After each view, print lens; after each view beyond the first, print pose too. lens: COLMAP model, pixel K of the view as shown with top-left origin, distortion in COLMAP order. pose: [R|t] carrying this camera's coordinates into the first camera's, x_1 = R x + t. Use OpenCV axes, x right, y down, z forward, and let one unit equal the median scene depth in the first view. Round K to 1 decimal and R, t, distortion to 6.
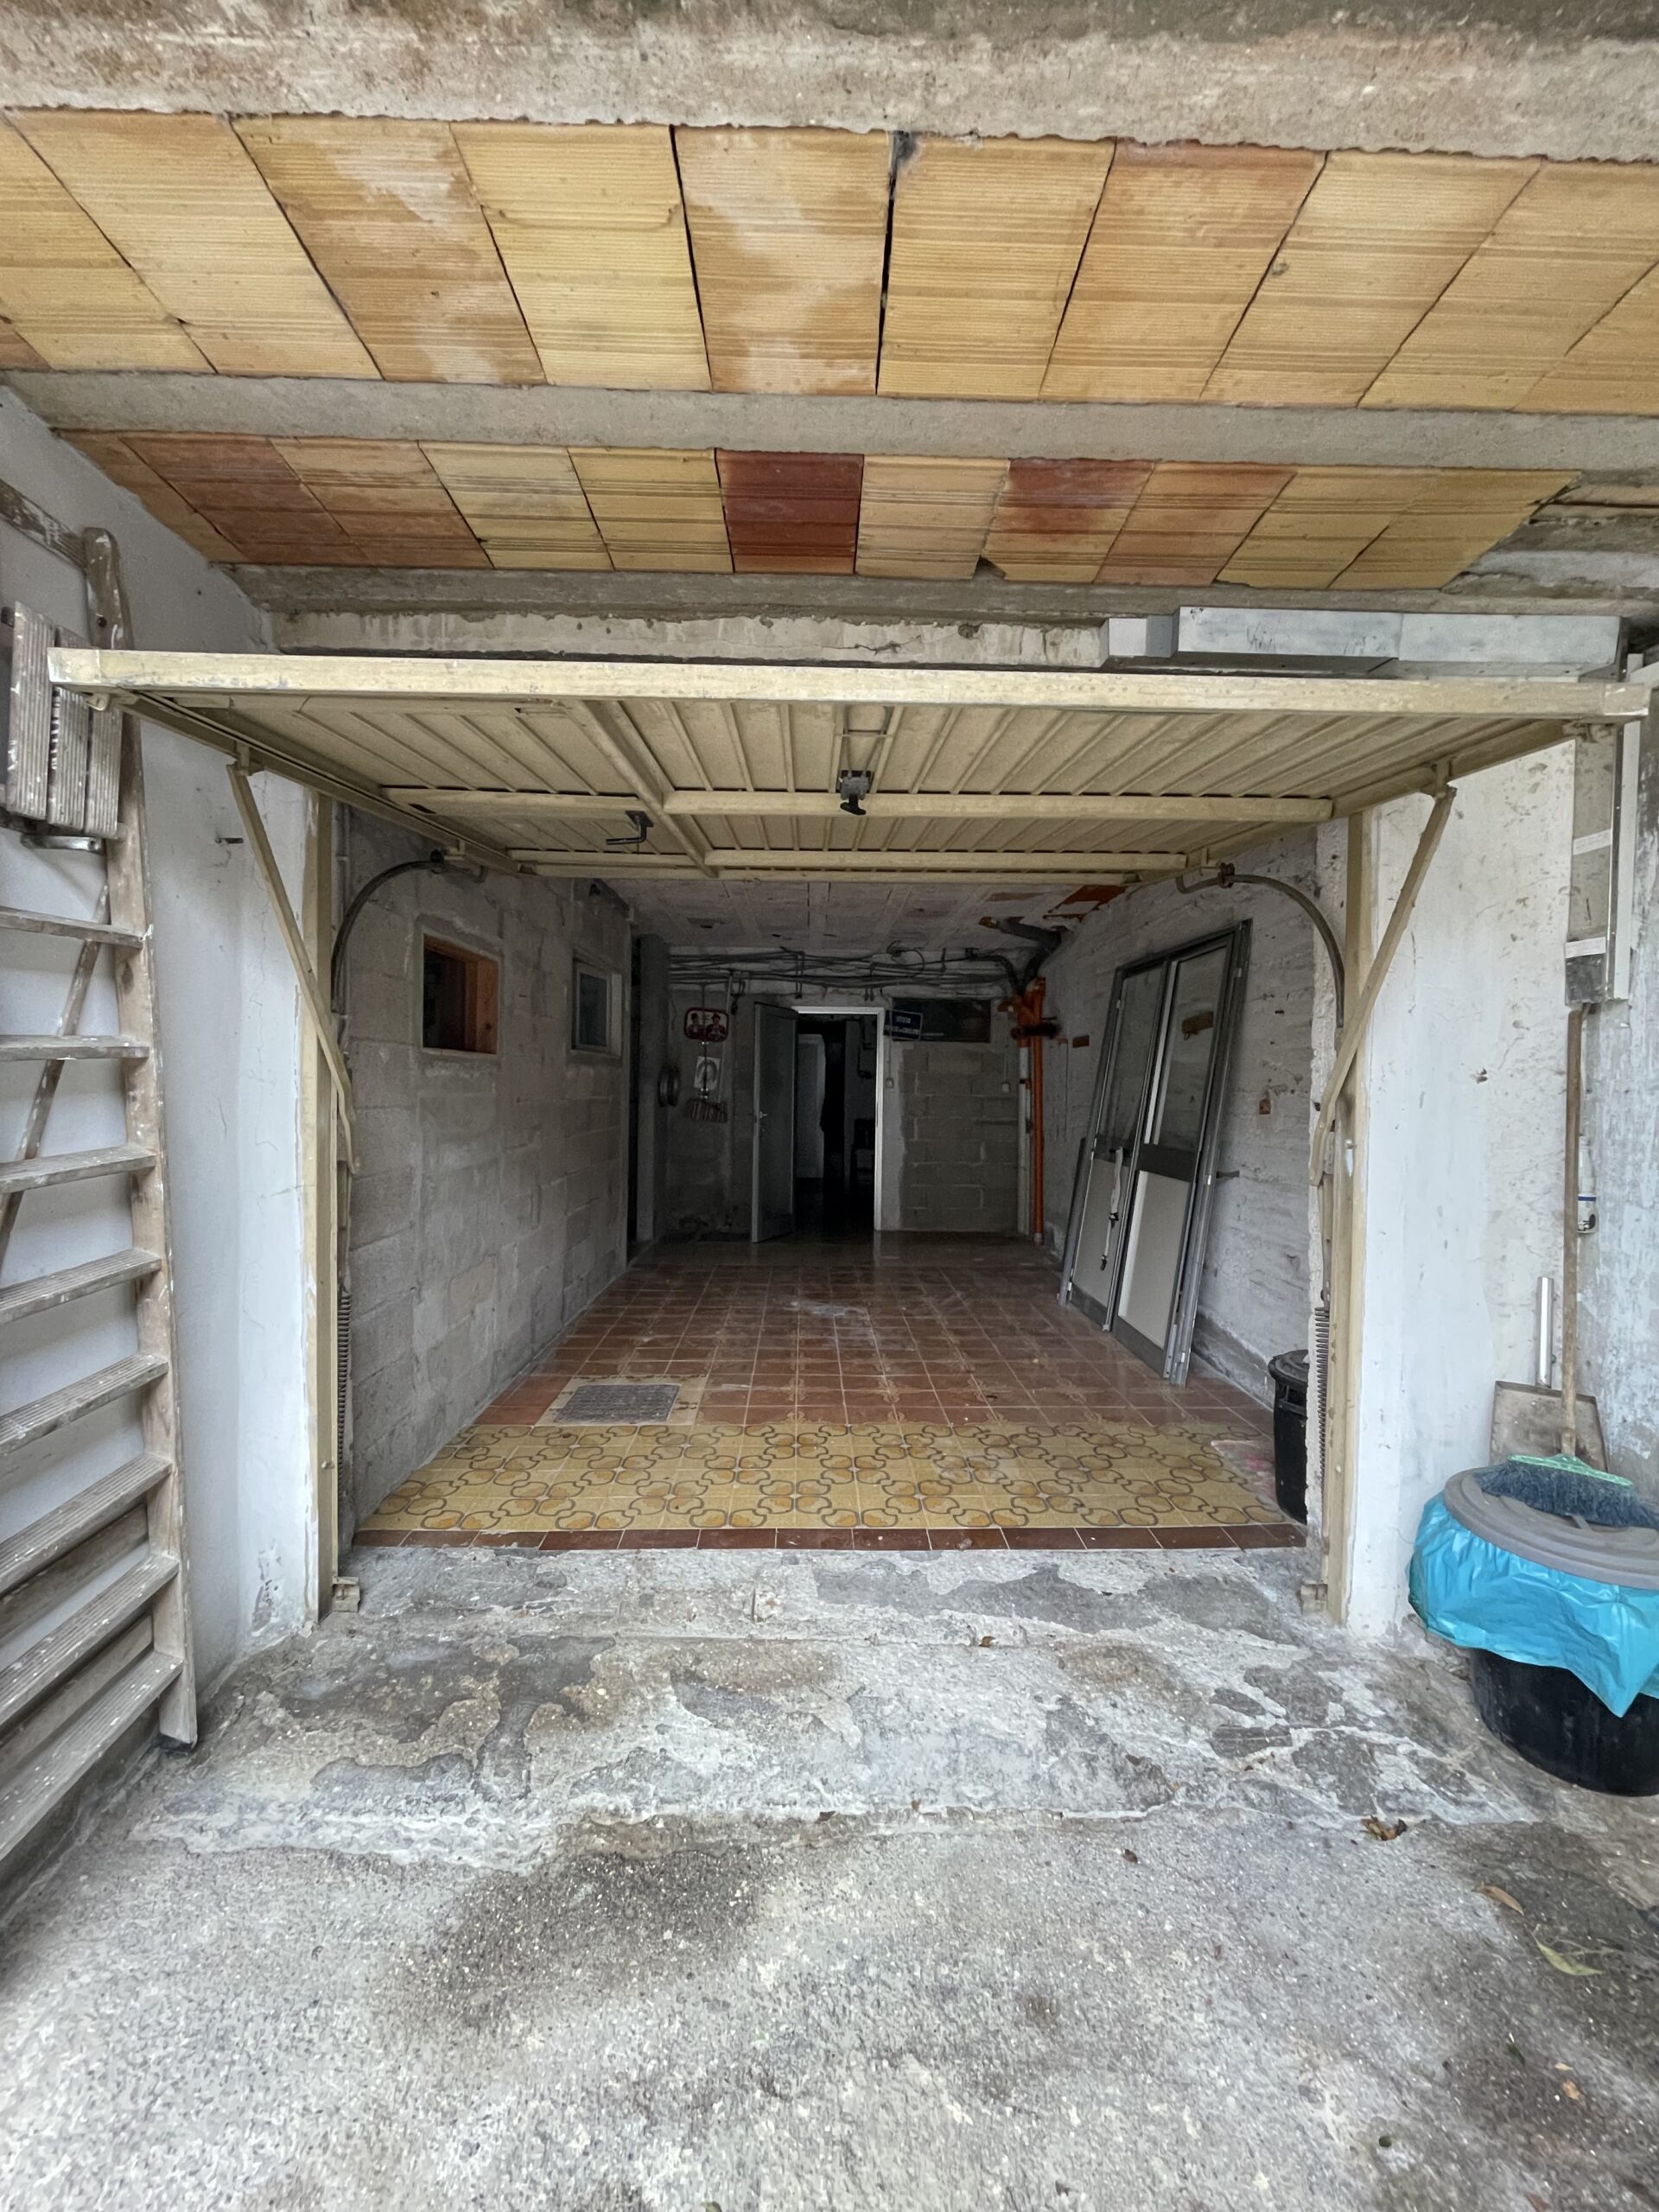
lens RADIAL K [[885.8, 0, 823.7], [0, 885.8, 1102.5], [0, 0, 1]] dist [-0.001261, 0.000870]
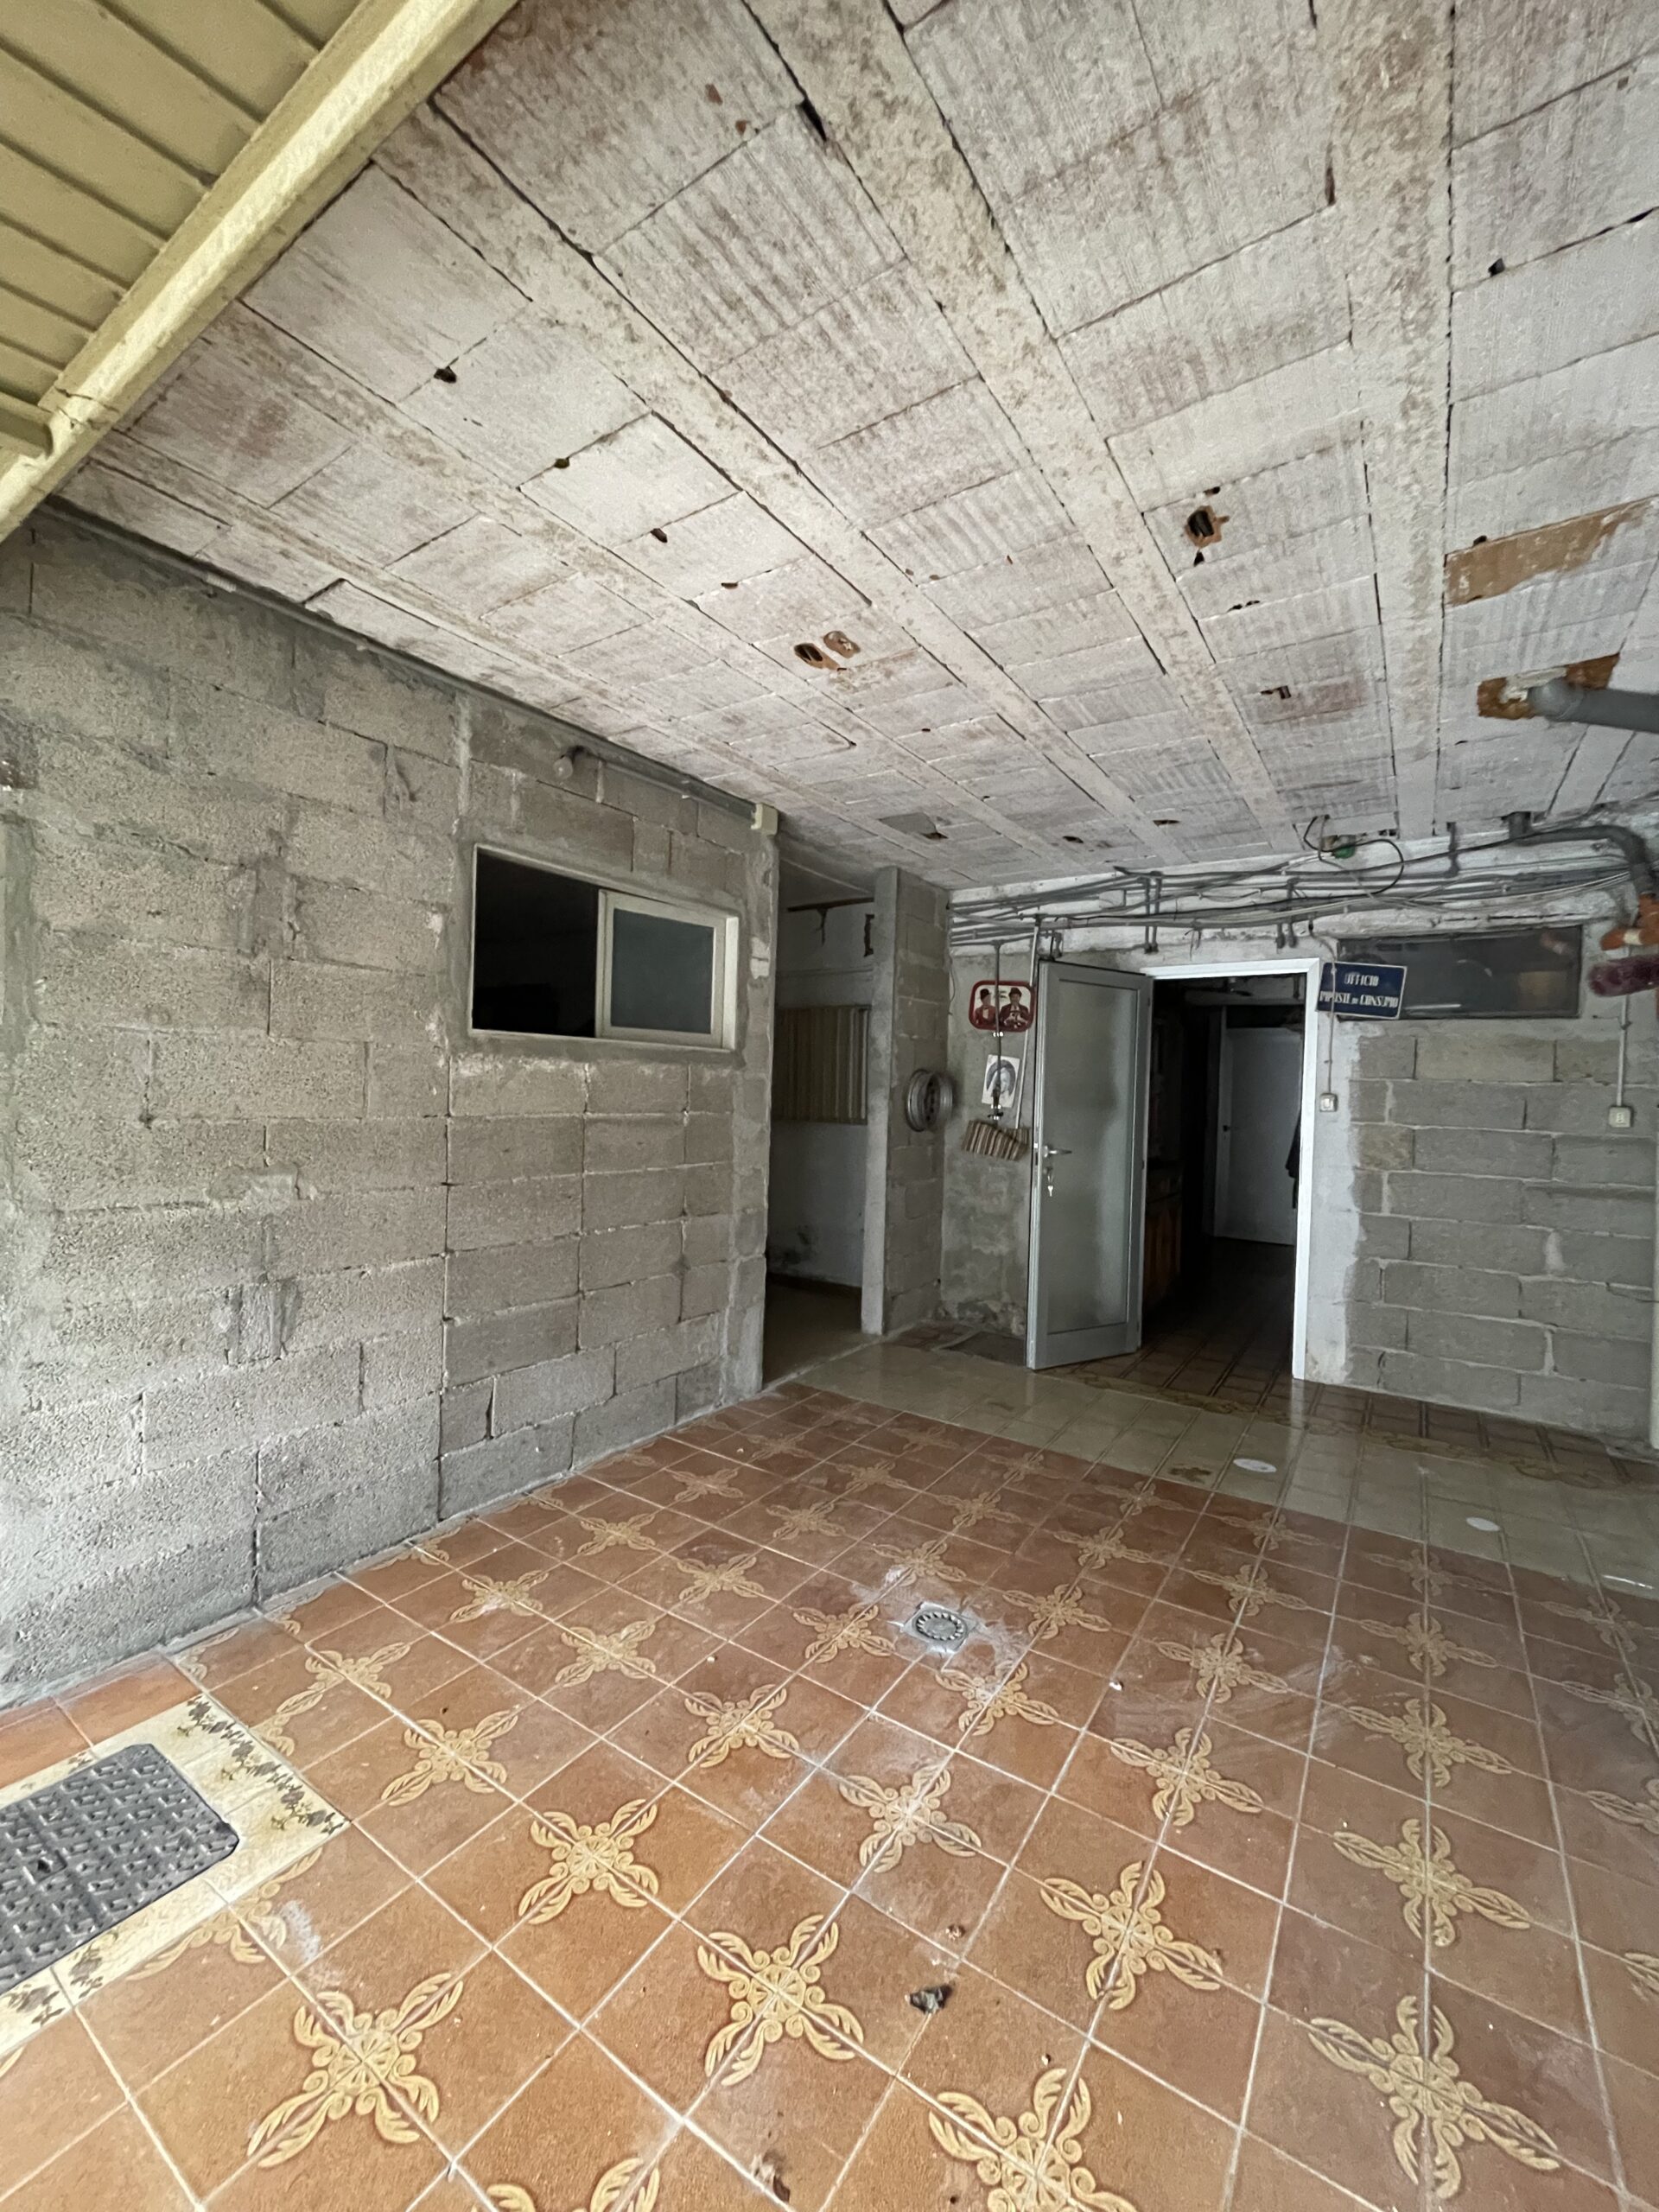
lens RADIAL K [[885.8, 0, 830.8], [0, 885.8, 1099.2], [0, 0, 1]] dist [-0.001261, 0.000870]
pose [[0.817351, 0.015534, -0.575931, 0.137311], [-0.027741, 0.999538, -0.012410, -0.008829], [0.575472, 0.026120, 0.817404, 0.407199]]
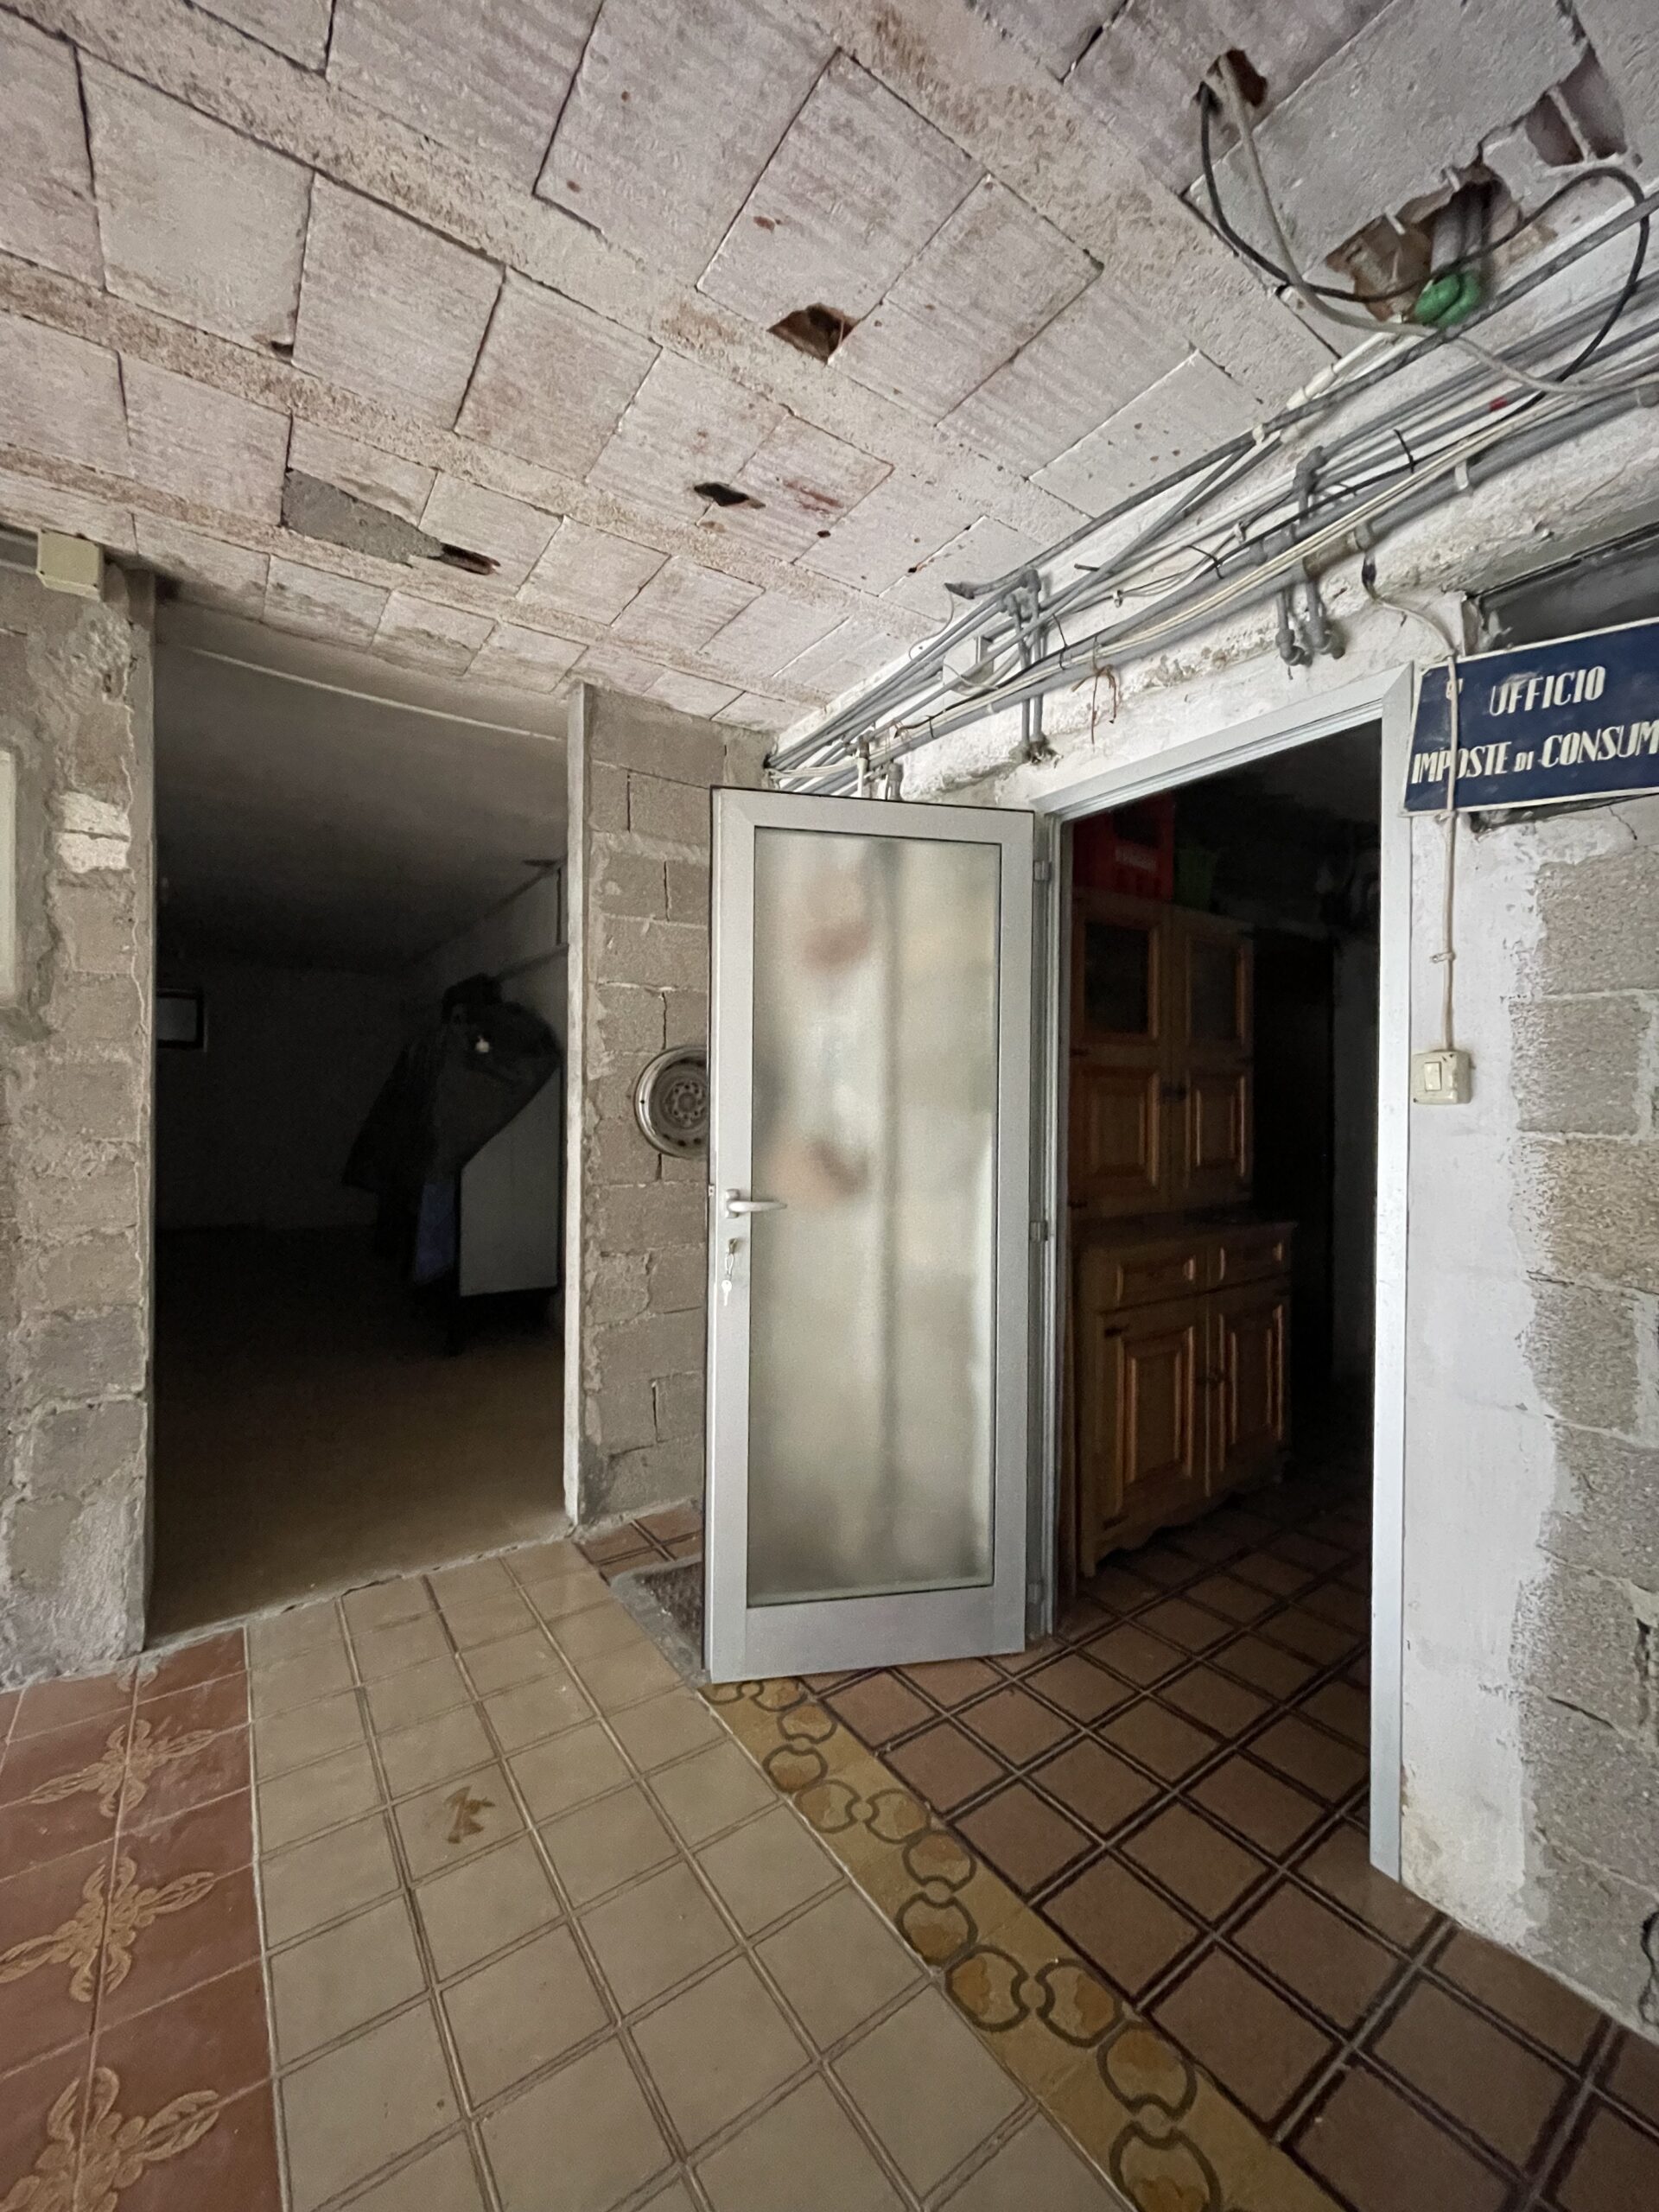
lens RADIAL K [[885.8, 0, 831.6], [0, 885.8, 1093.9], [0, 0, 1]] dist [-0.001261, 0.000870]
pose [[0.556800, -0.012099, -0.830558, 0.154778], [-0.012617, 0.999655, -0.023021, -0.012444], [0.830550, 0.023297, 0.556456, 0.809467]]
